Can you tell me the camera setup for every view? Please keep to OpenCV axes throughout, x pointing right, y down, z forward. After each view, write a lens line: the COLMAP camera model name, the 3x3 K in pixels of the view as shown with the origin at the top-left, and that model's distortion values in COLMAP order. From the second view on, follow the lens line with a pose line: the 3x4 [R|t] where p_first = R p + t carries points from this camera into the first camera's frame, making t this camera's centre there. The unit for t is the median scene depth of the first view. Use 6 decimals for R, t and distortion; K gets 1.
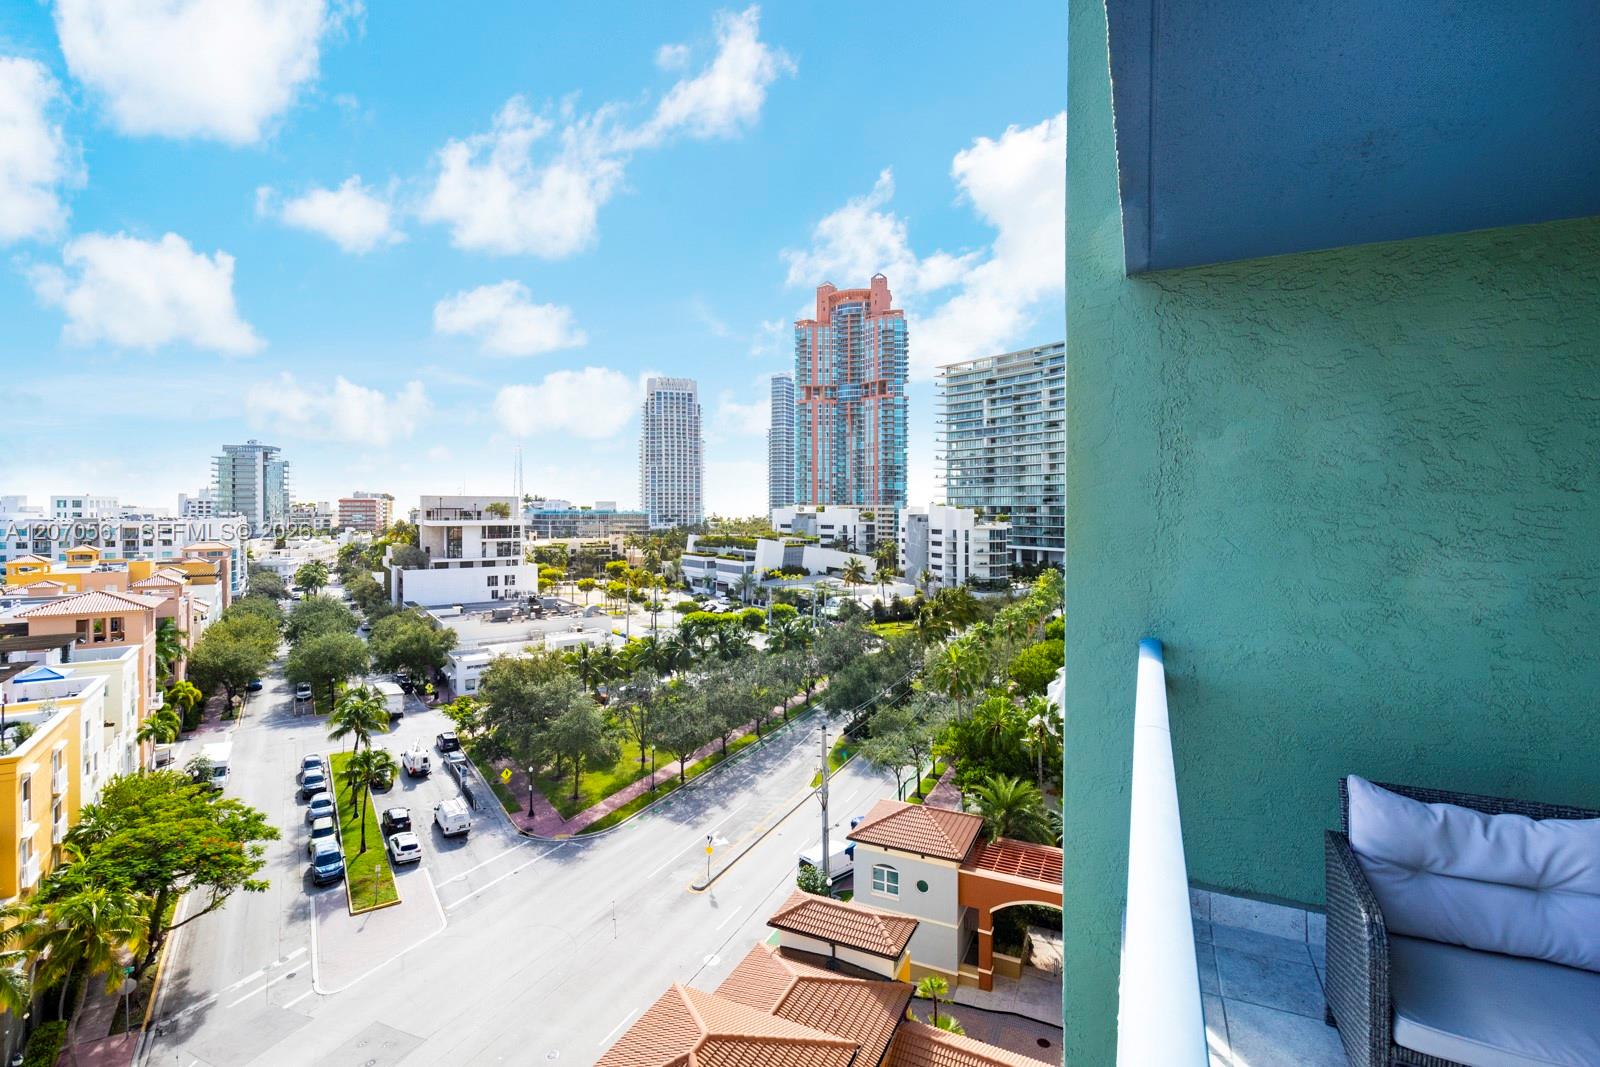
lens RADIAL K [[738.7, 0, 798.5], [0, 738.7, 533.4], [0, 0, 1]] dist [0.006169, -0.000515]
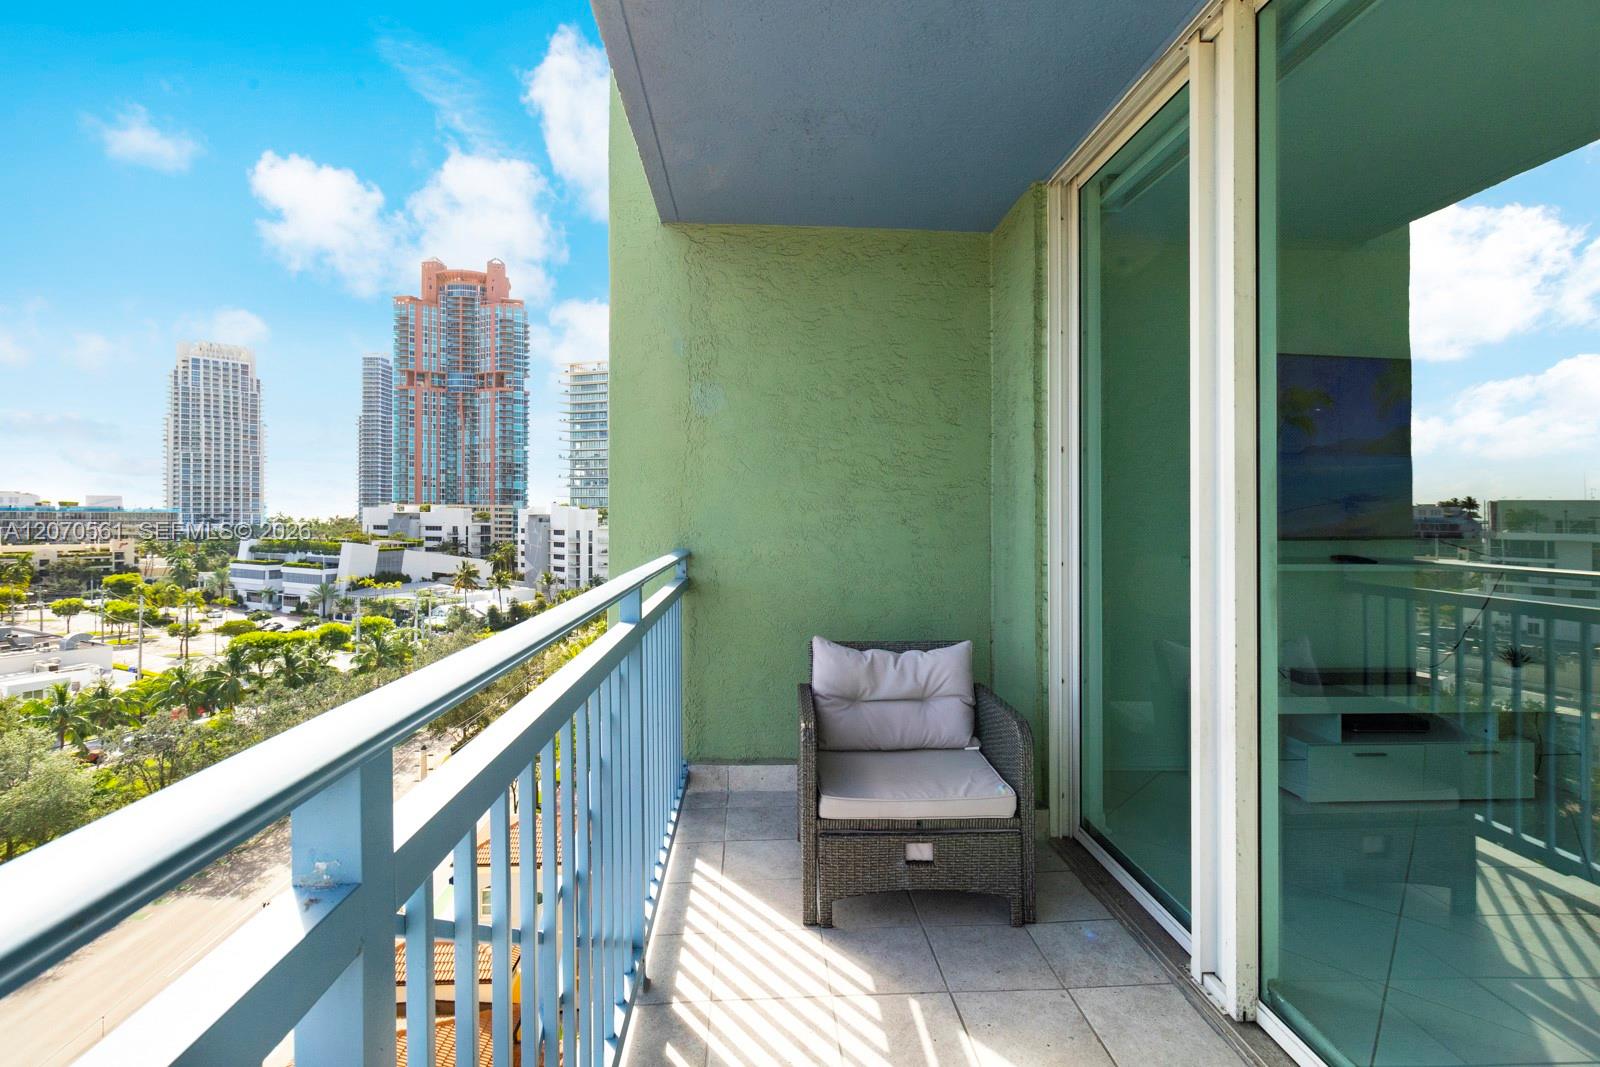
lens RADIAL K [[738.7, 0, 809.7], [0, 738.7, 535.5], [0, 0, 1]] dist [0.006169, -0.000515]
pose [[0.878581, 0.001351, 0.477592, 0.114861], [0.005231, 0.999909, -0.012453, 0.137978], [-0.477565, 0.013439, 0.878493, -0.072648]]
